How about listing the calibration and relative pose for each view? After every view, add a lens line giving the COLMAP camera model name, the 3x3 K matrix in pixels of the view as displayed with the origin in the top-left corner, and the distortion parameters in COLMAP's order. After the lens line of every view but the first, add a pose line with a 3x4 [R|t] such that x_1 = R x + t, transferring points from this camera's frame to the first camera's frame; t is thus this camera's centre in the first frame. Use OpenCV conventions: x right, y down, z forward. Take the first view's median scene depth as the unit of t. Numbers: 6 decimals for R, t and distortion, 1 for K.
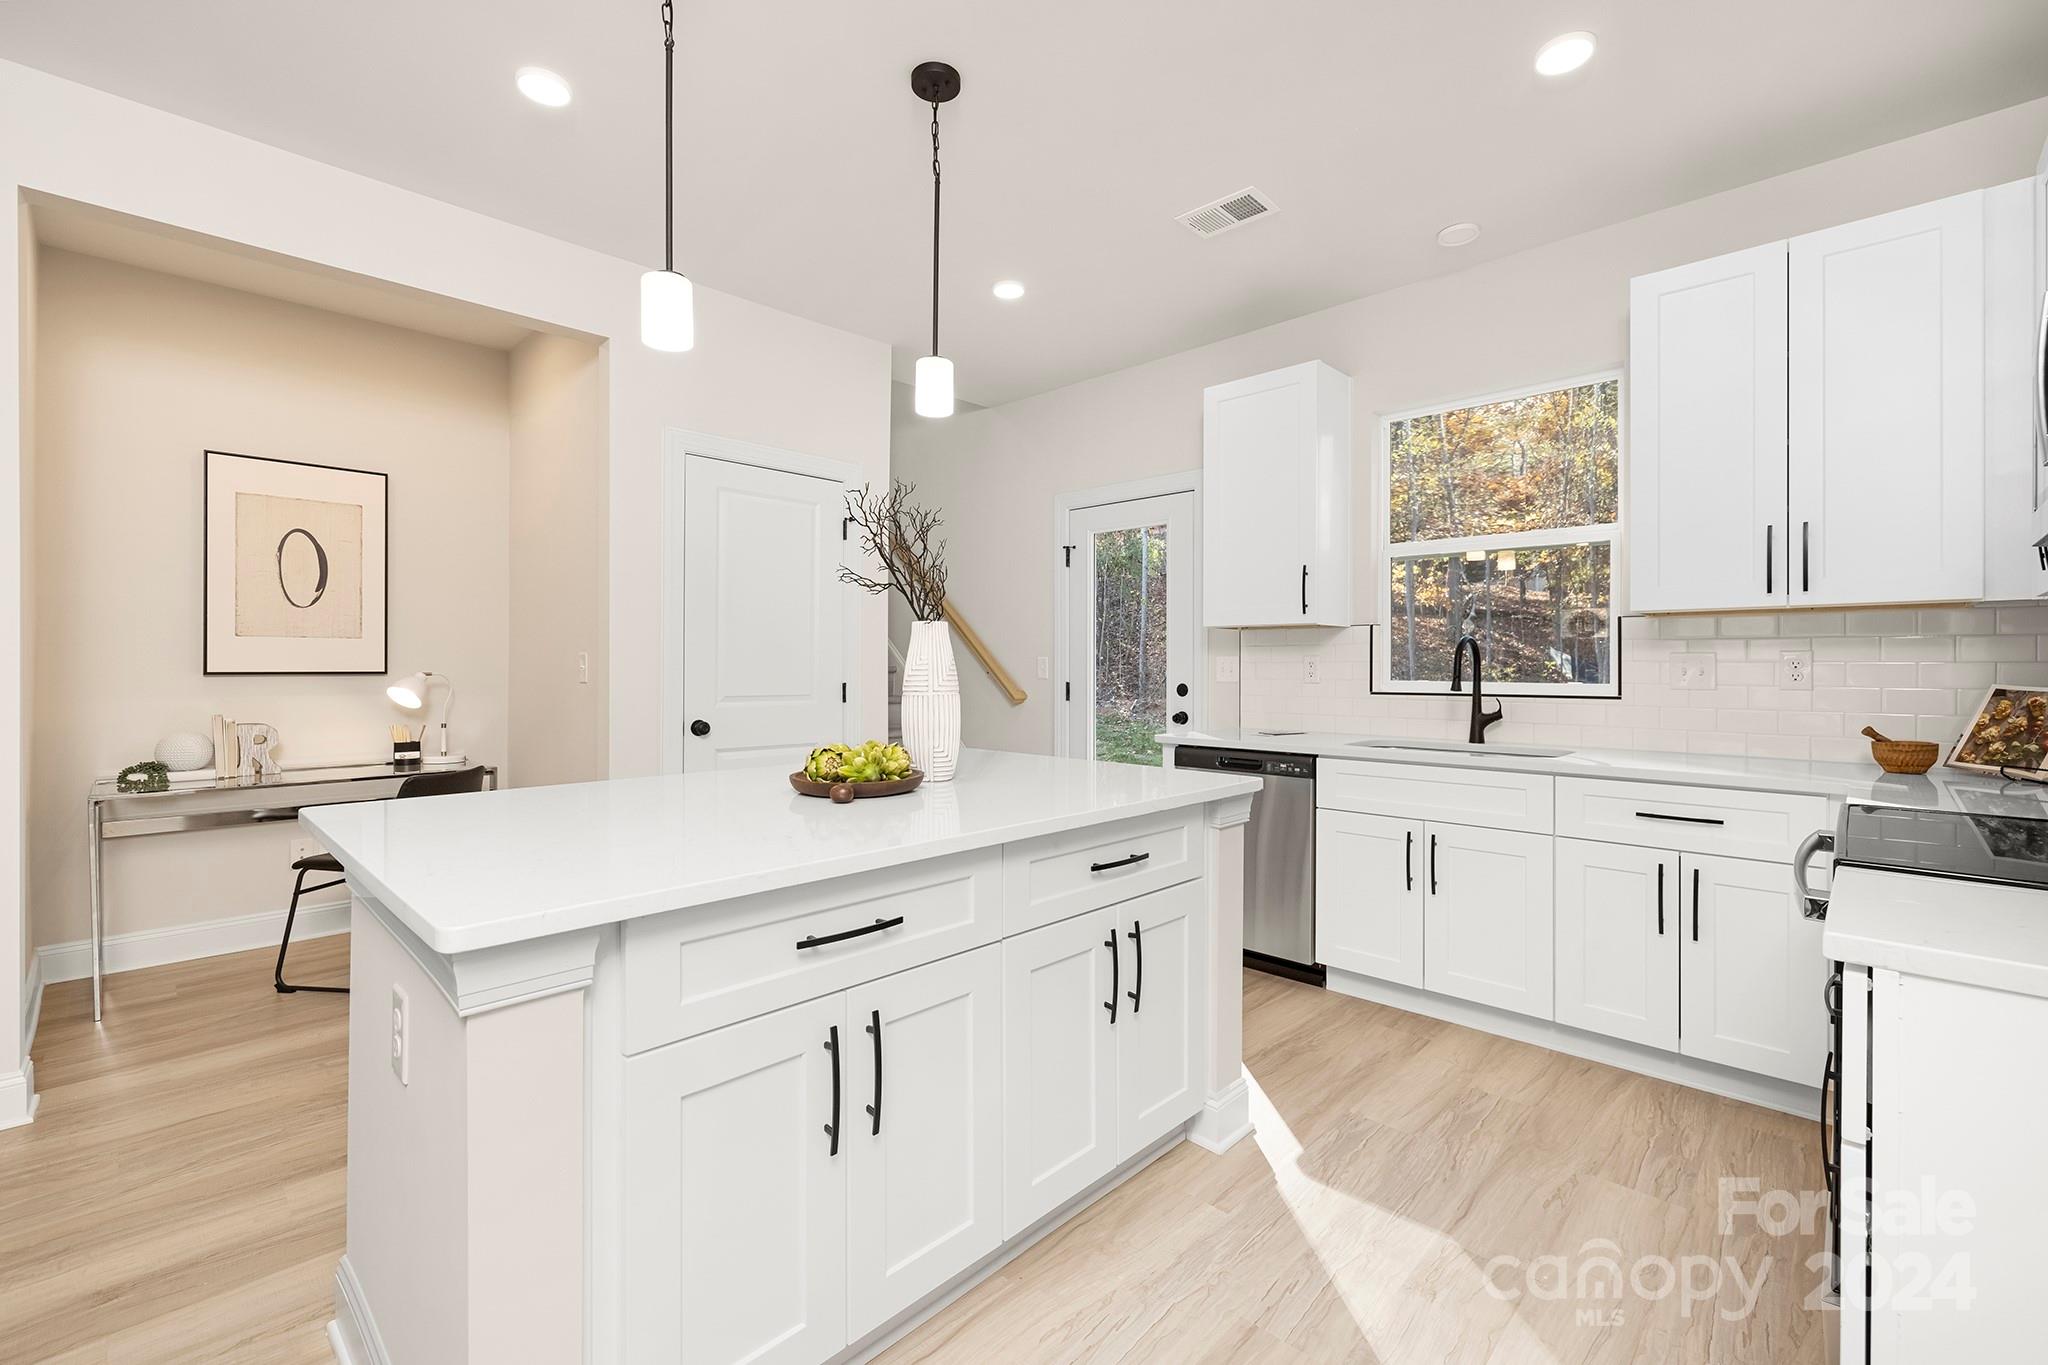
lens RADIAL K [[880.1, 0, 1022.5], [0, 880.1, 668.5], [0, 0, 1]] dist [-0.000675, -0.000073]
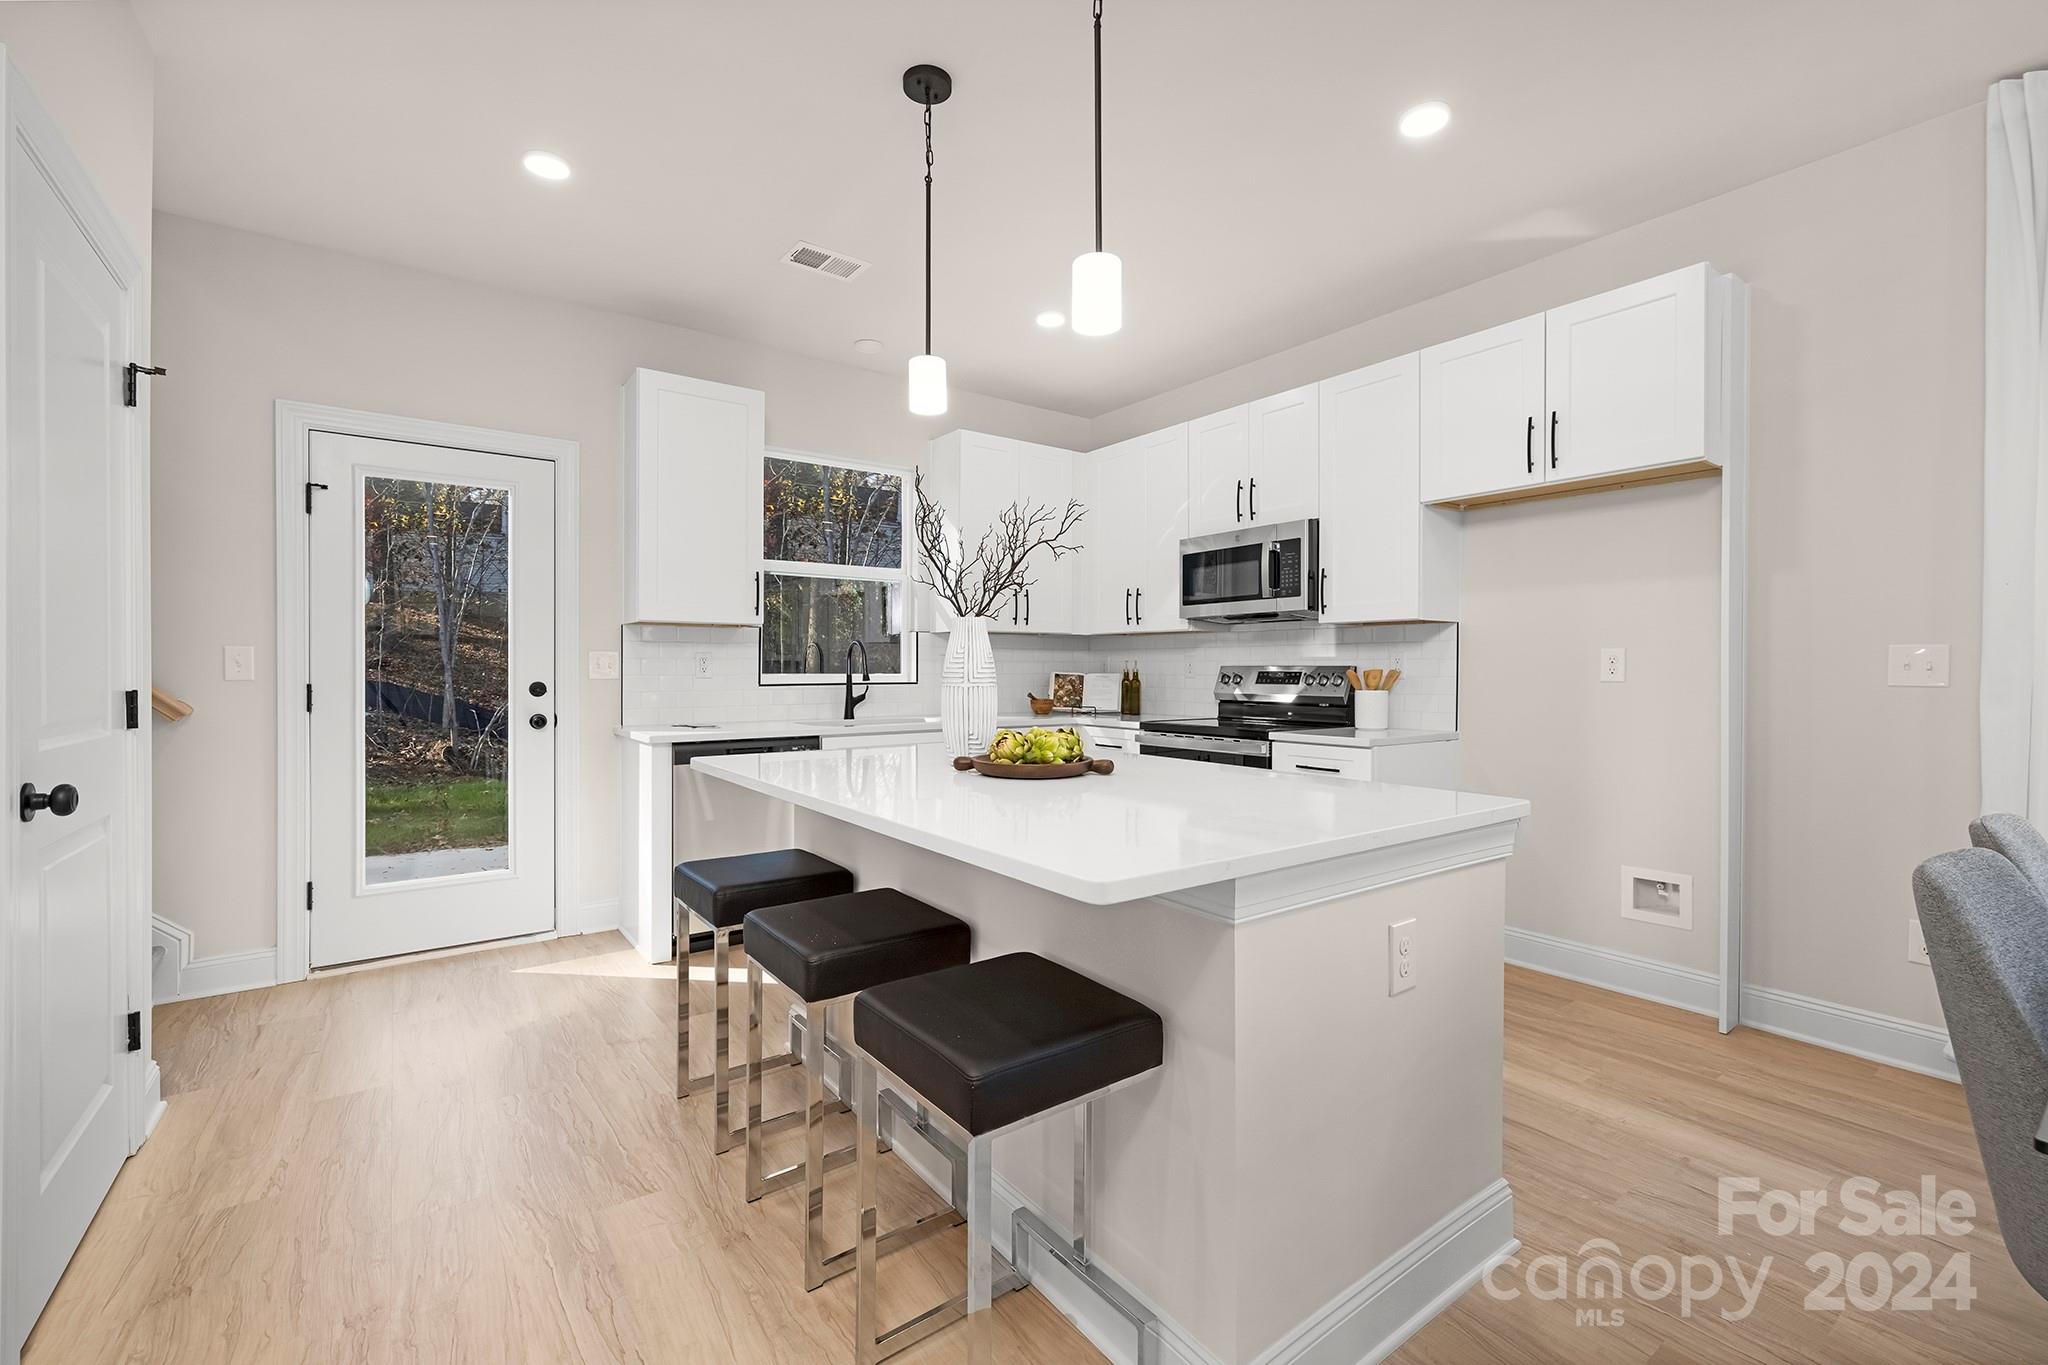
lens RADIAL K [[856.0, 0, 1025.9], [0, 856.0, 674.2], [0, 0, 1]] dist [-0.002163, 0.000072]
pose [[0.166378, -0.010965, 0.986001, -0.744710], [-0.000127, 0.999938, 0.011141, 0.000564], [-0.986062, -0.001979, 0.166366, 0.512141]]
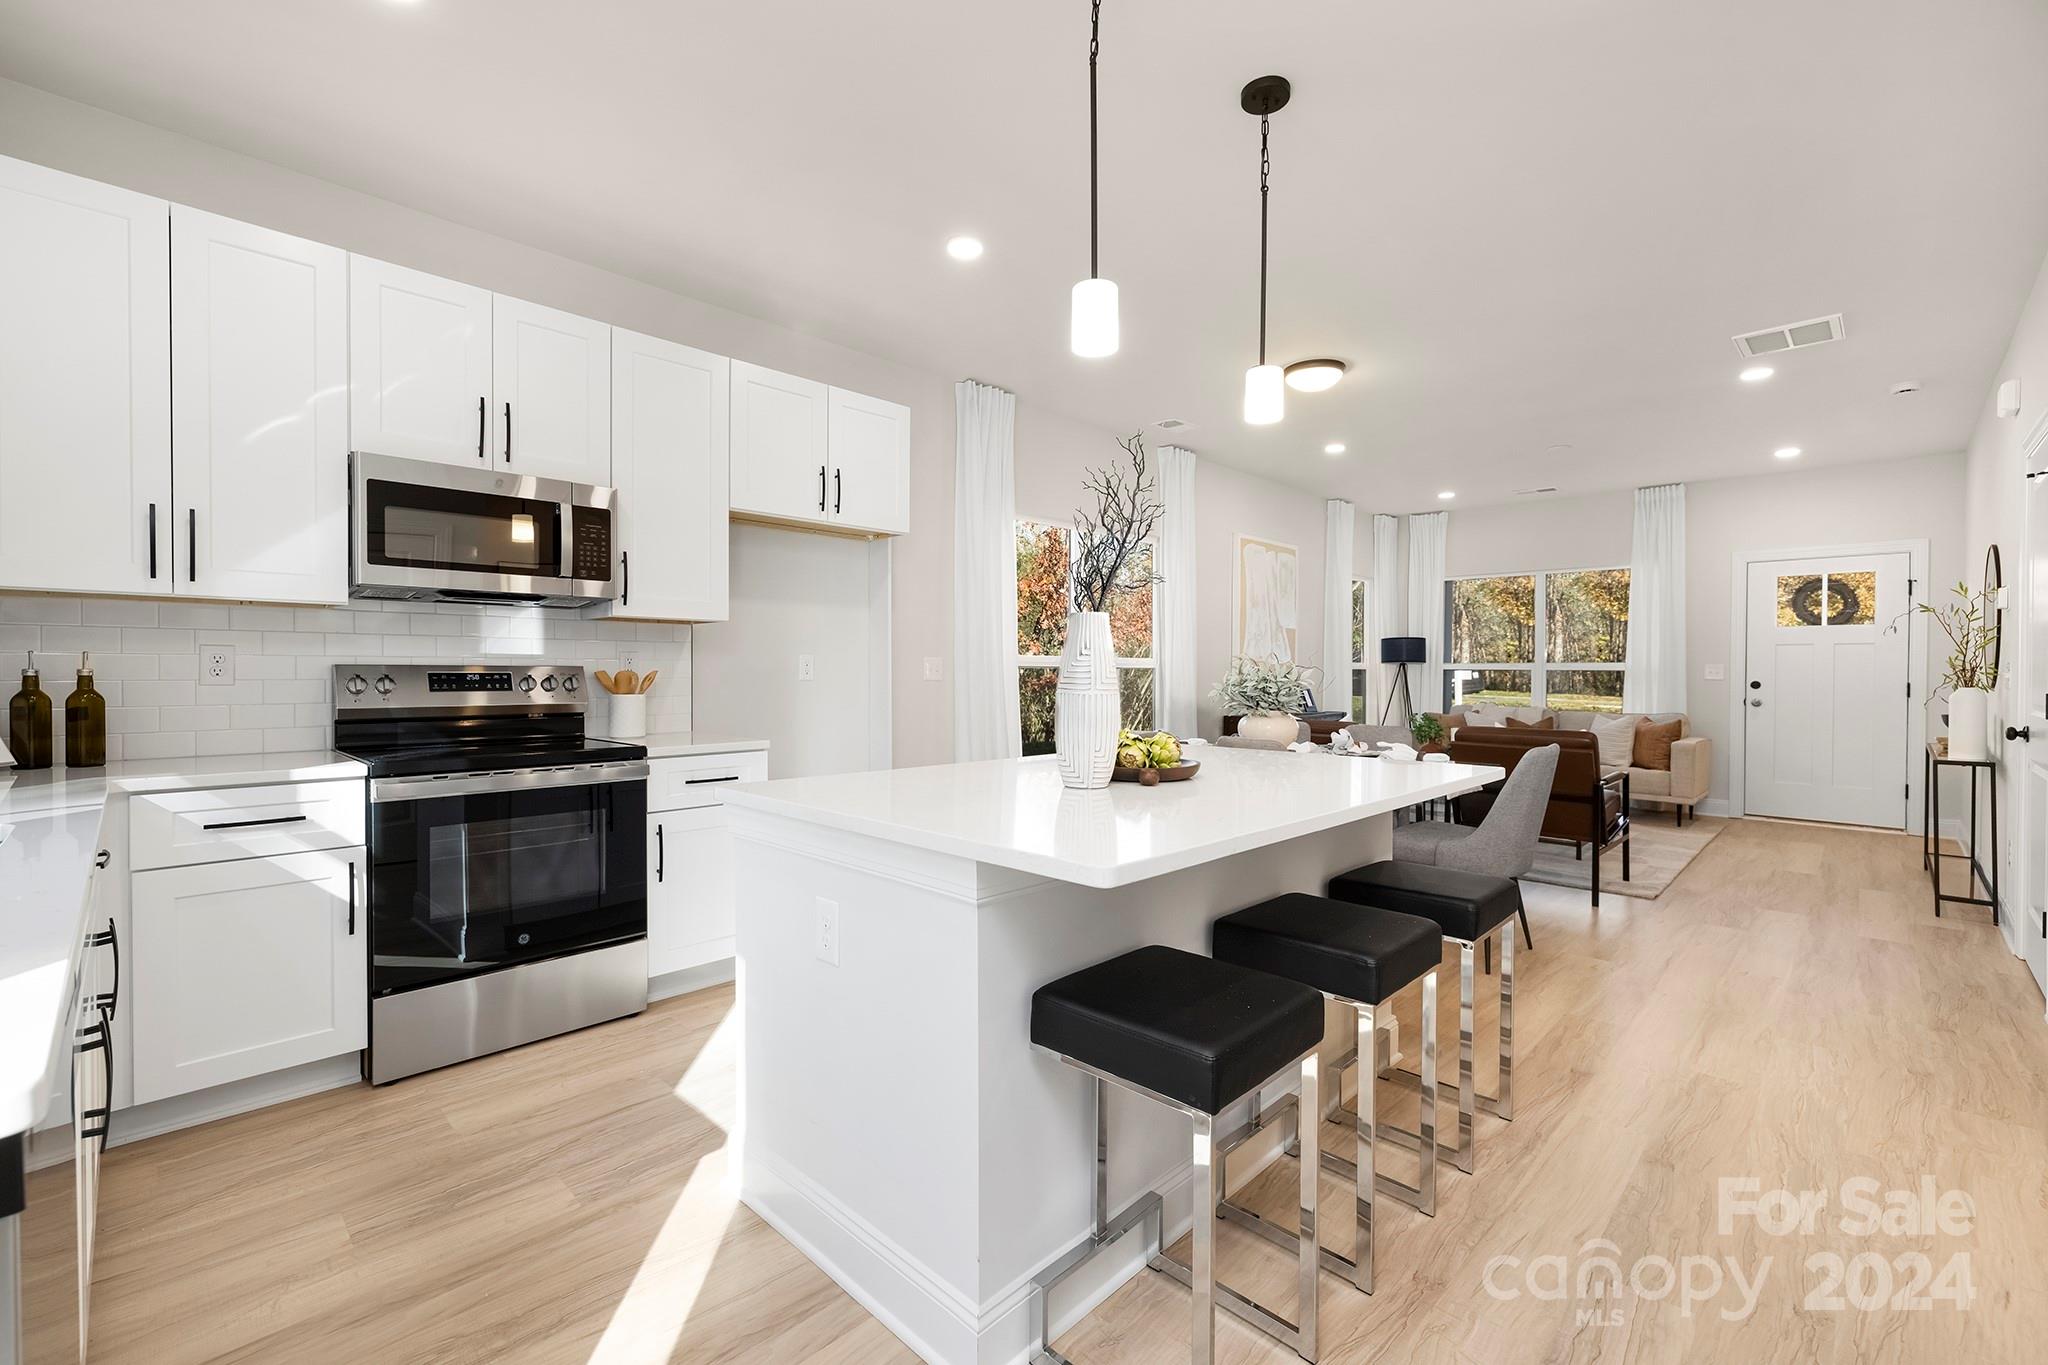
lens RADIAL K [[889.8, 0, 1023.7], [0, 889.8, 672.1], [0, 0, 1]] dist [0.001276, -0.000056]
pose [[-0.999966, -0.003885, -0.007327, -0.021183], [-0.003877, 0.999992, -0.001079, 0.006094], [0.007331, -0.001051, -0.999973, 1.287073]]
